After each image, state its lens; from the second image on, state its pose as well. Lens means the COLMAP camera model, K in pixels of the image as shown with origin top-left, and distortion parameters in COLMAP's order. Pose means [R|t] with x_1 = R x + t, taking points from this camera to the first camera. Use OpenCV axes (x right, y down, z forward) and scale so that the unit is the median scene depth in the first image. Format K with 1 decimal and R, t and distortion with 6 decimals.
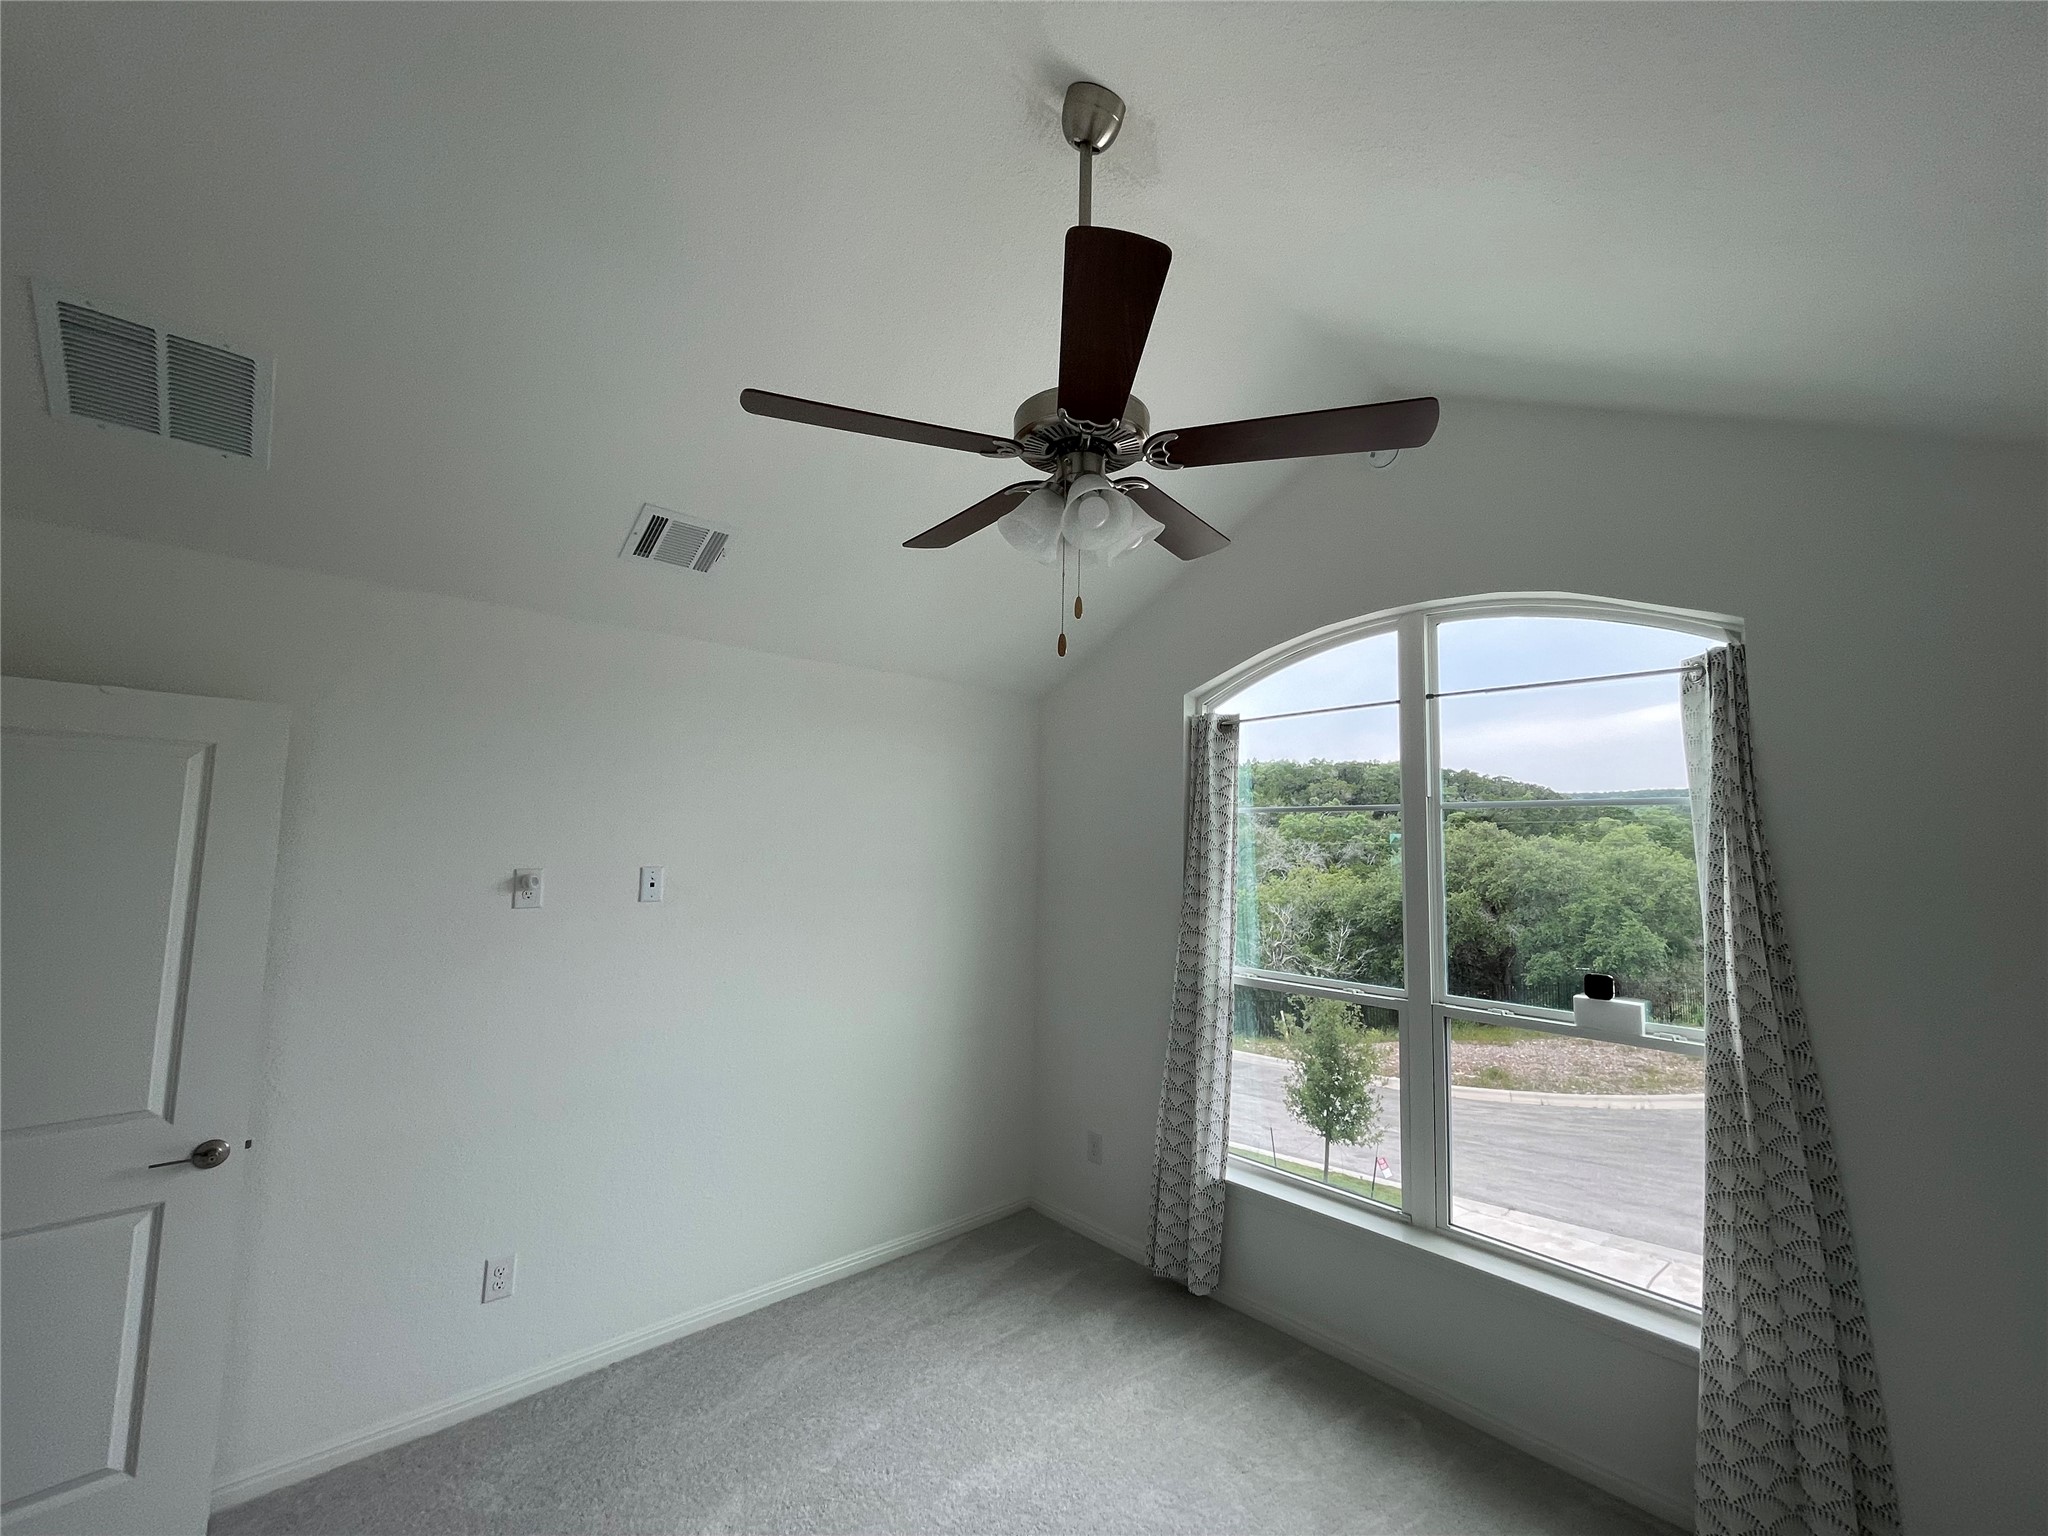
lens RADIAL K [[822.9, 0, 1030.2], [0, 822.9, 767.7], [0, 0, 1]] dist [0.003869, 0.000293]
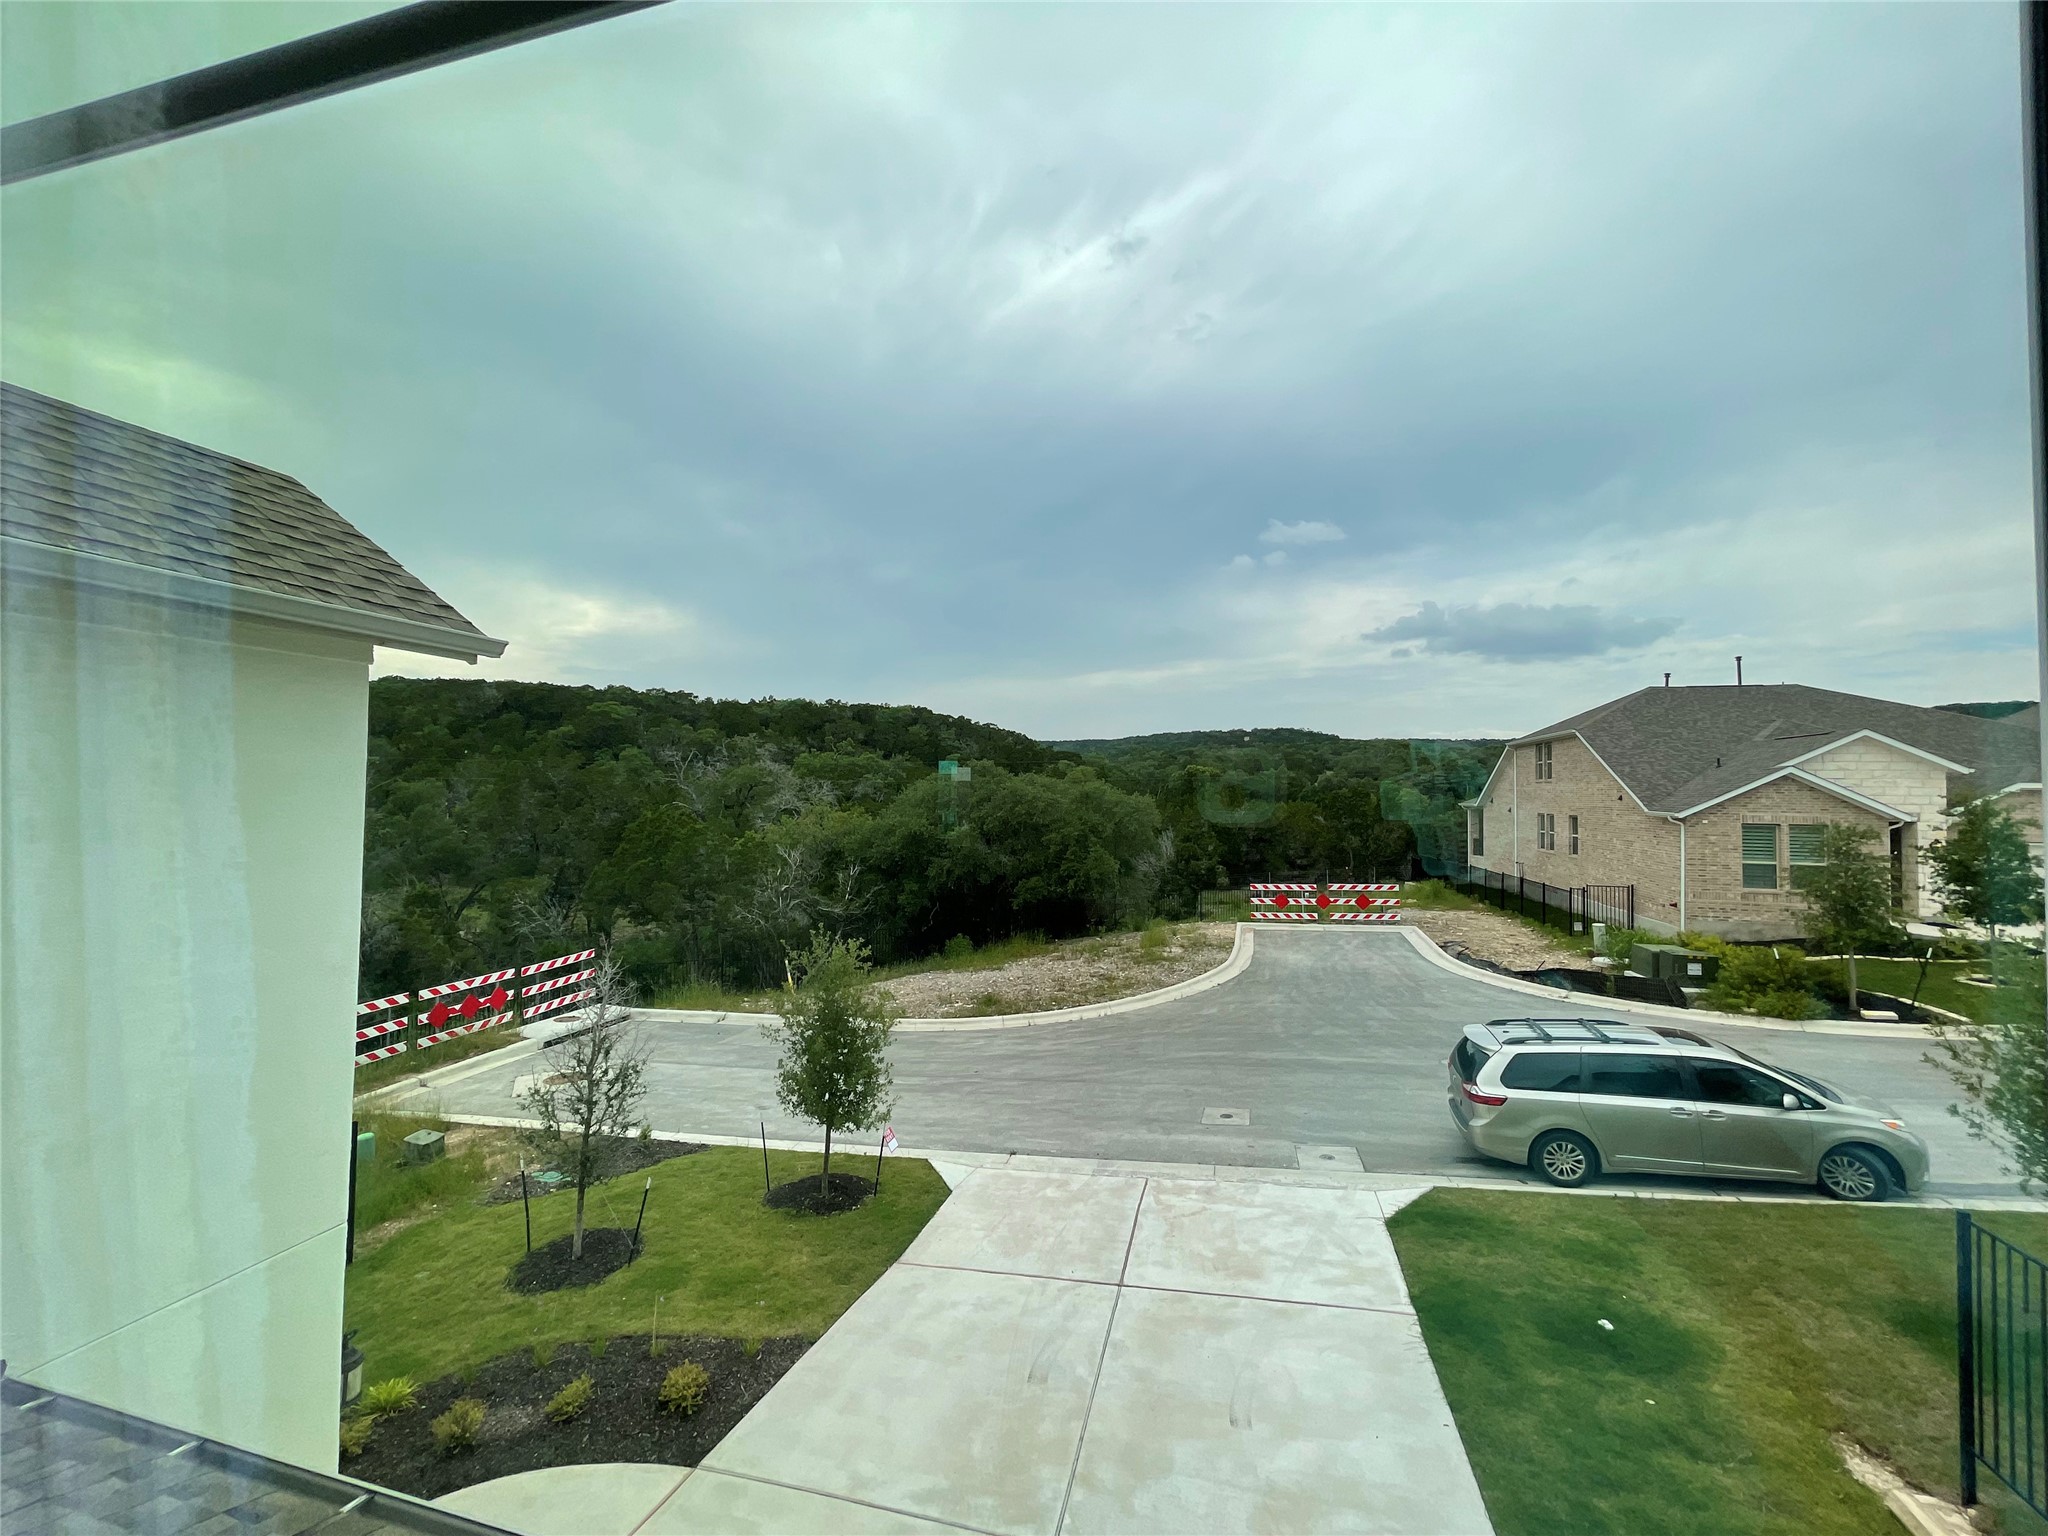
lens RADIAL K [[822.9, 0, 1015.0], [0, 822.9, 783.2], [0, 0, 1]] dist [0.003869, 0.000293]
pose [[0.850448, -0.003768, 0.526045, 0.040215], [-0.044292, 0.995911, 0.078740, 0.014776], [-0.524190, -0.090263, 0.846804, 0.108516]]
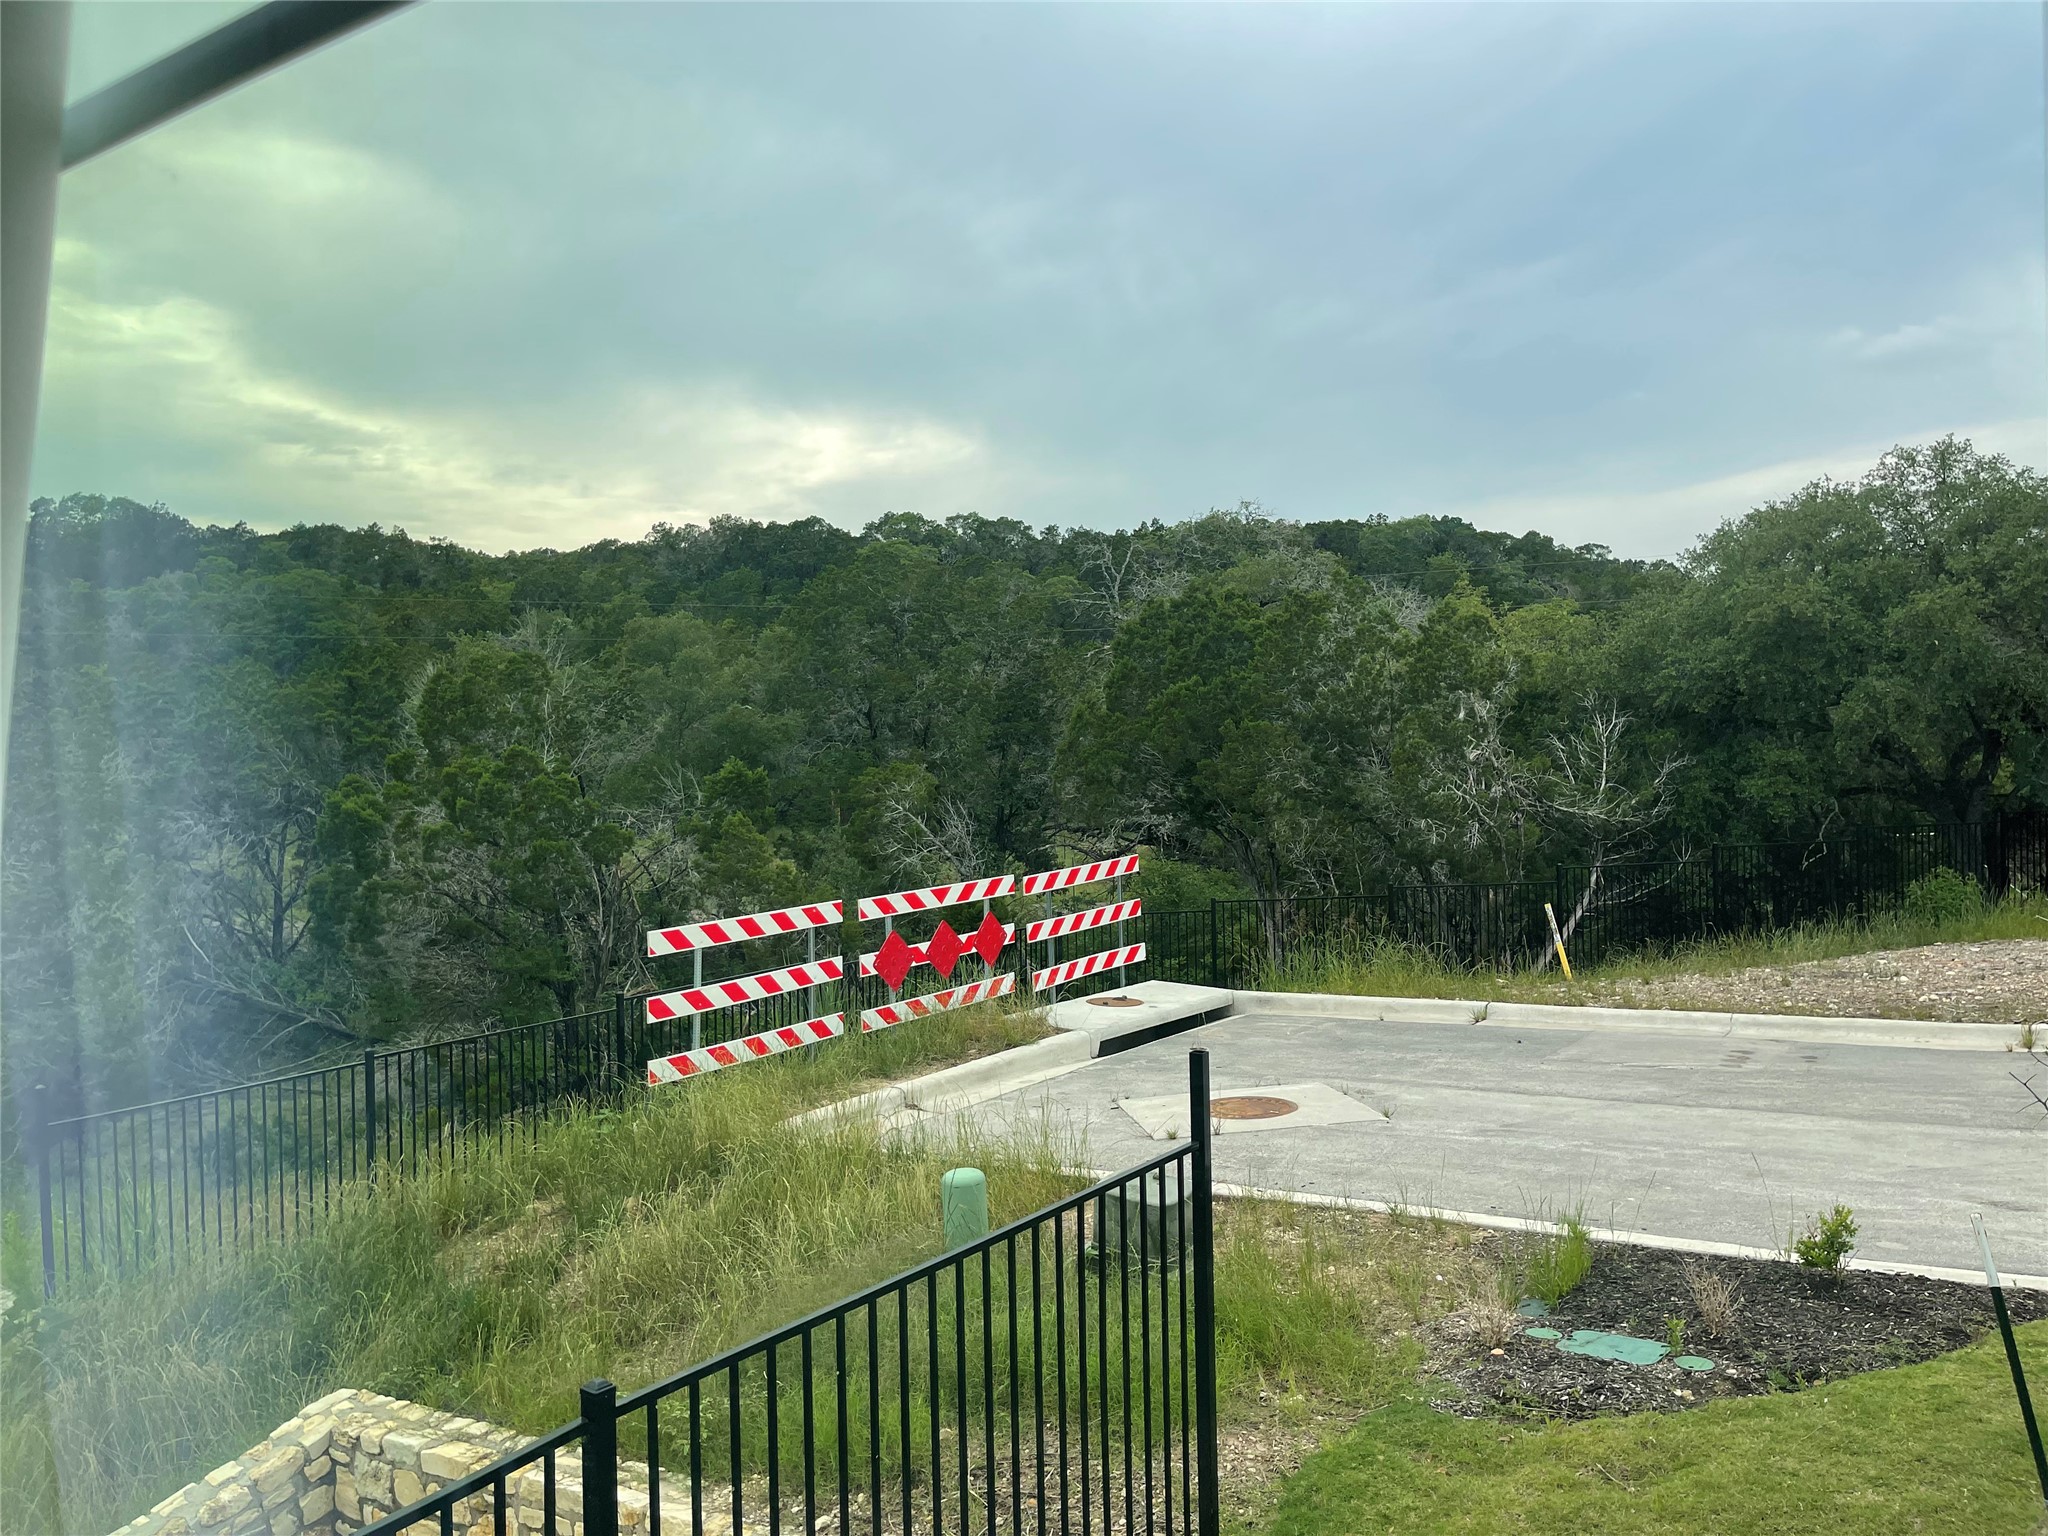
lens RADIAL K [[1530.0, 0, 1028.7], [0, 1530.0, 755.8], [0, 0, 1]] dist [0.059826, -0.011452]
pose [[0.975474, -0.042149, 0.216041, -0.085602], [0.018923, 0.993920, 0.108468, 0.162686], [-0.219300, -0.101720, 0.970341, 0.412169]]
